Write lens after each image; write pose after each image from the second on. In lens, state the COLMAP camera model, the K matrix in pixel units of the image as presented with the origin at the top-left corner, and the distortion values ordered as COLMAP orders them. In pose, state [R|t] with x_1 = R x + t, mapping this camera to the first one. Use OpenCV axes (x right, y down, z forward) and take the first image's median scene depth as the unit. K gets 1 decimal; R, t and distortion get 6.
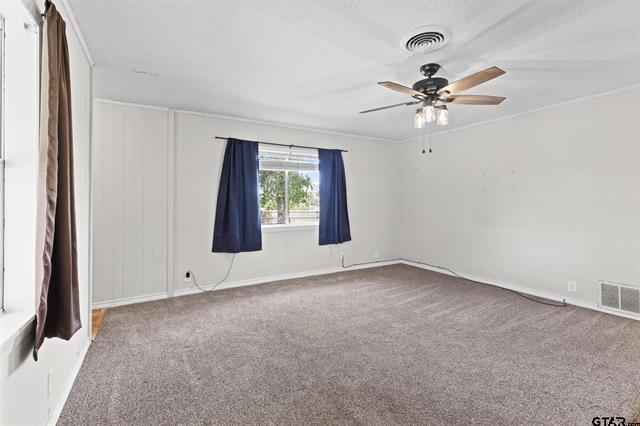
lens RADIAL K [[286.0, 0, 320.0], [0, 286.0, 219.7], [0, 0, 1]] dist [0.009505, -0.002787]
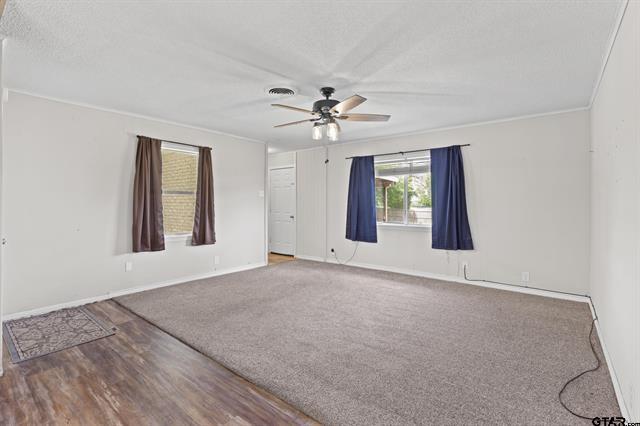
lens RADIAL K [[290.3, 0, 324.6], [0, 290.3, 209.5], [0, 0, 1]] dist [-0.005987, -0.000763]
pose [[0.382582, 0.028362, -0.923486, 0.853280], [-0.053659, 0.998524, 0.008436, -0.033093], [0.922362, 0.046326, 0.383539, 0.316746]]
